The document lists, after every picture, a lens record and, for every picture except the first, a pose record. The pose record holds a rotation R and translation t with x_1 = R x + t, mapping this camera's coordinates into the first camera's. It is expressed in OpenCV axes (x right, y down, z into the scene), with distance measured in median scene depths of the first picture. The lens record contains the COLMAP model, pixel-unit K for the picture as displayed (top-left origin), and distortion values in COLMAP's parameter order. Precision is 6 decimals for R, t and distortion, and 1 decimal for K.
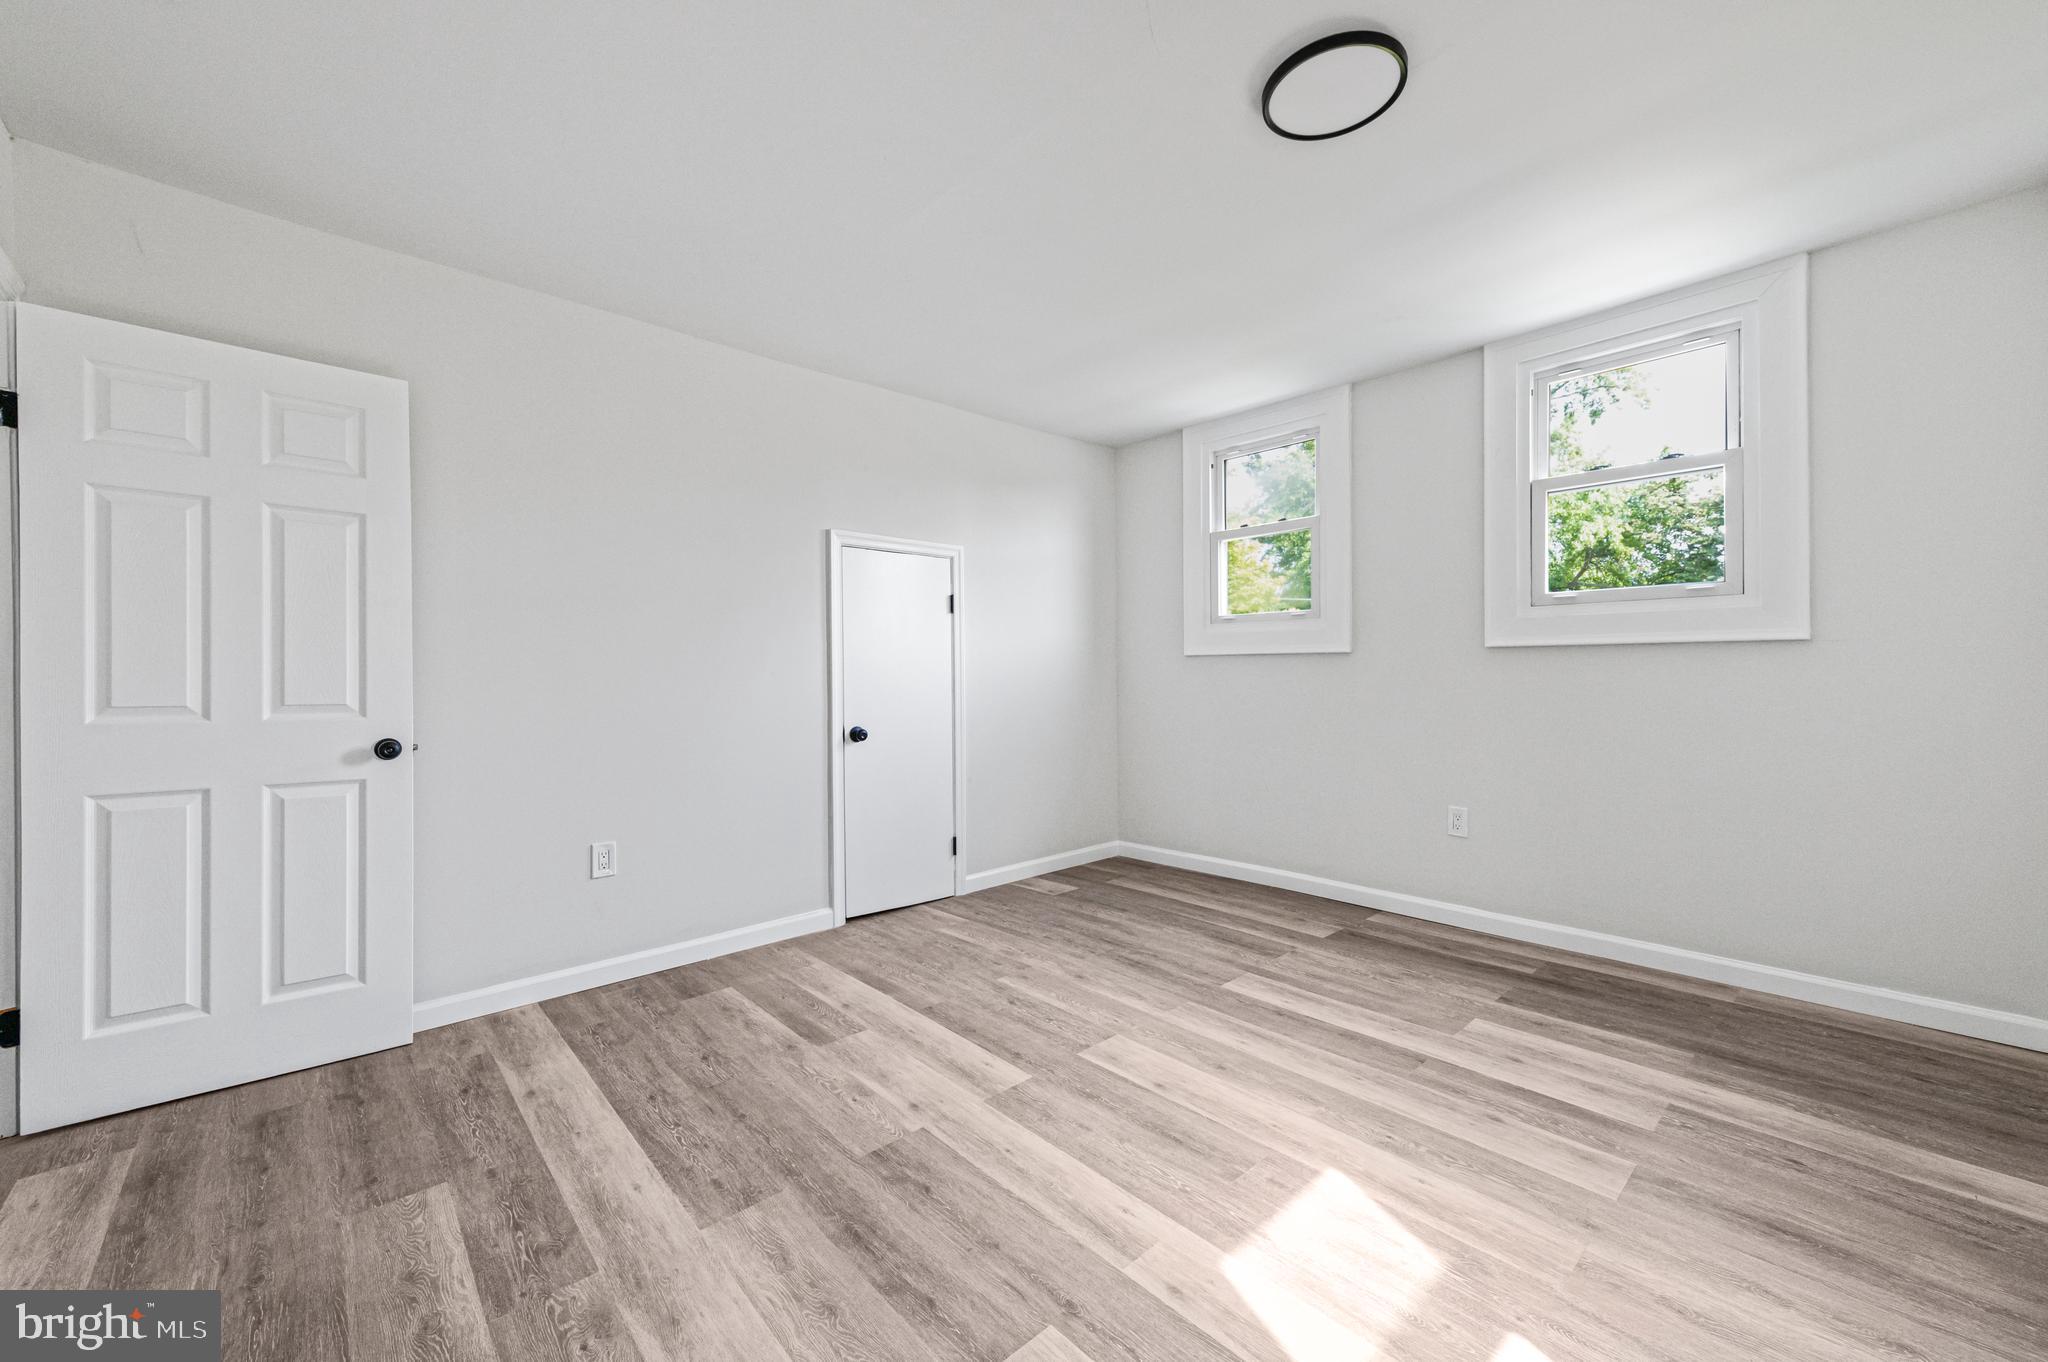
lens RADIAL K [[793.2, 0, 1029.3], [0, 793.2, 679.2], [0, 0, 1]] dist [0.003439, -0.000057]
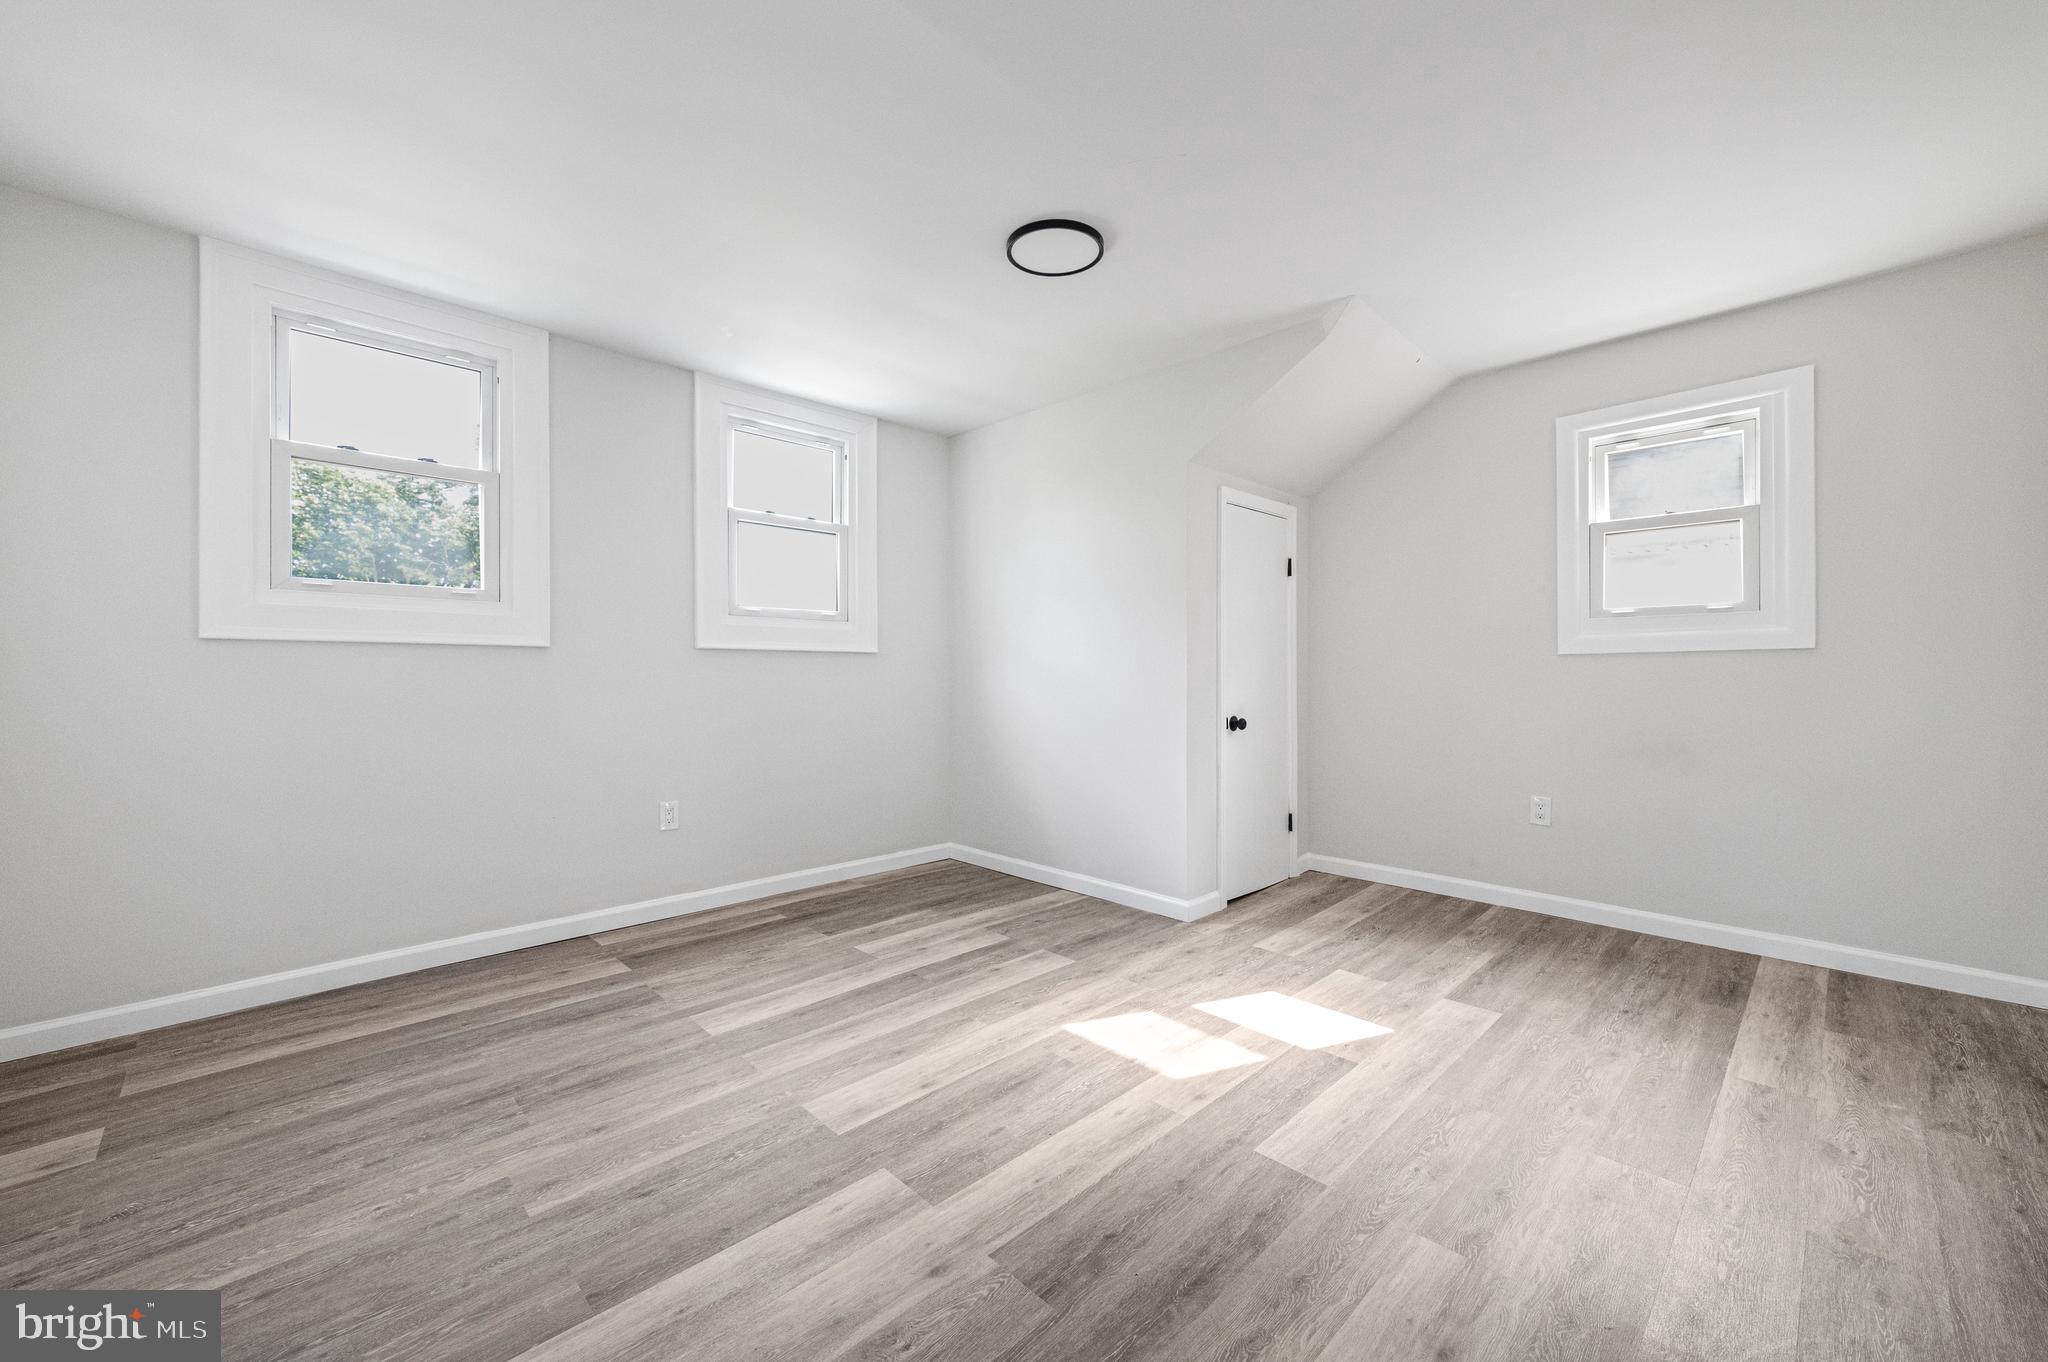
lens RADIAL K [[805.2, 0, 1030.6], [0, 805.2, 670.9], [0, 0, 1]] dist [0.018019, -0.005044]
pose [[-0.040273, 0.010213, 0.999137, -0.674354], [0.010766, 0.999894, -0.009787, 0.008743], [-0.999131, 0.010362, -0.040378, 0.722842]]
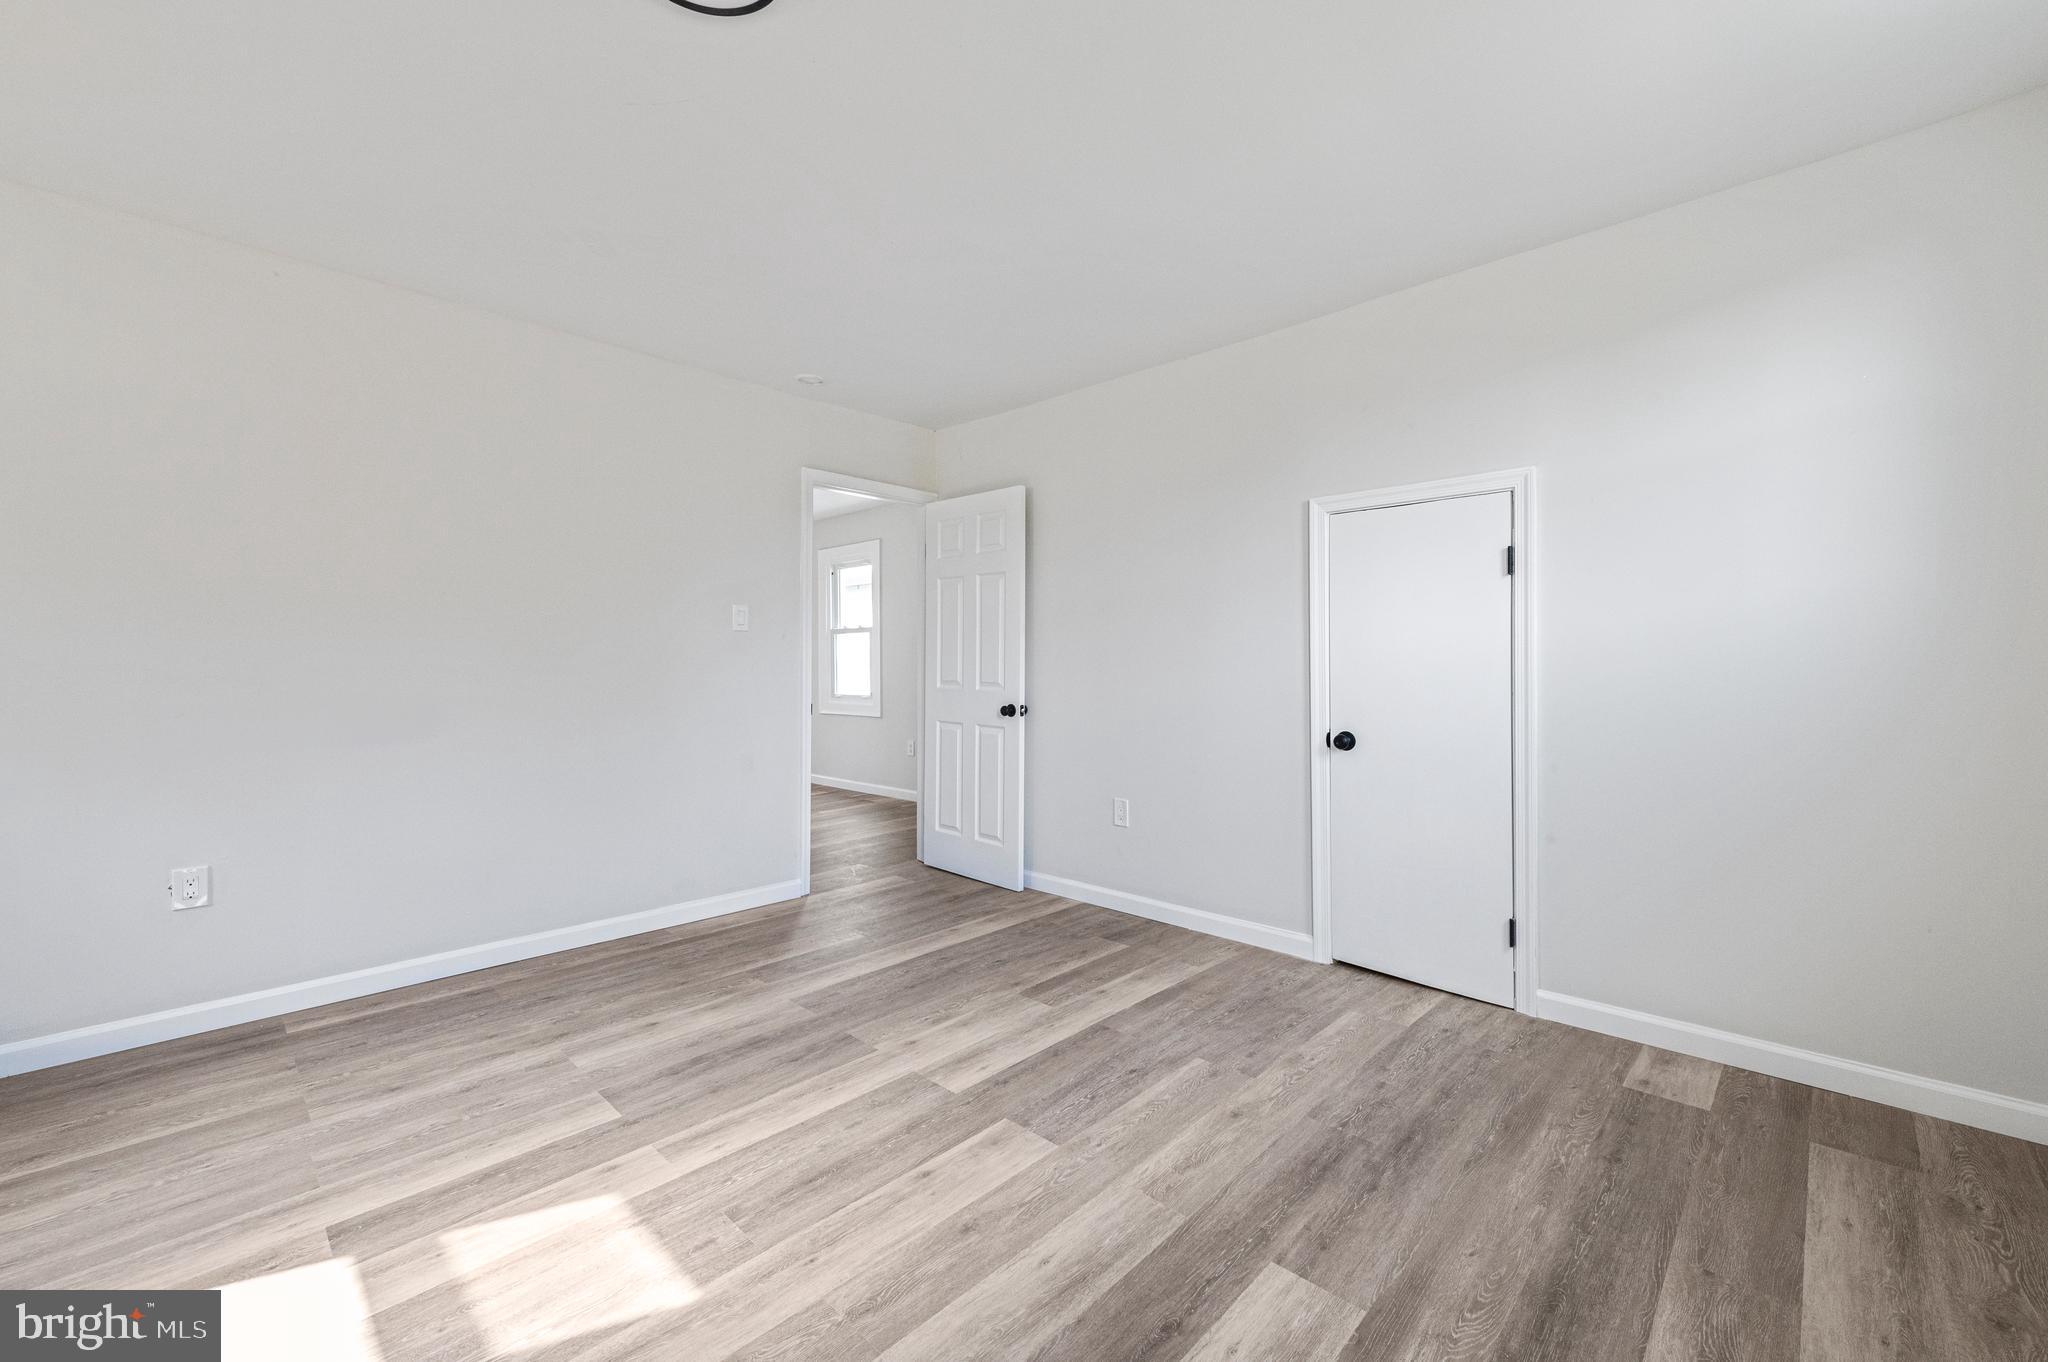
lens RADIAL K [[809.6, 0, 1038.7], [0, 809.6, 667.7], [0, 0, 1]] dist [0.019253, -0.005404]
pose [[0.082848, 0.012370, -0.996485, 0.806855], [-0.005640, 0.999913, 0.011944, -0.019539], [0.996546, 0.004631, 0.082911, 0.833794]]
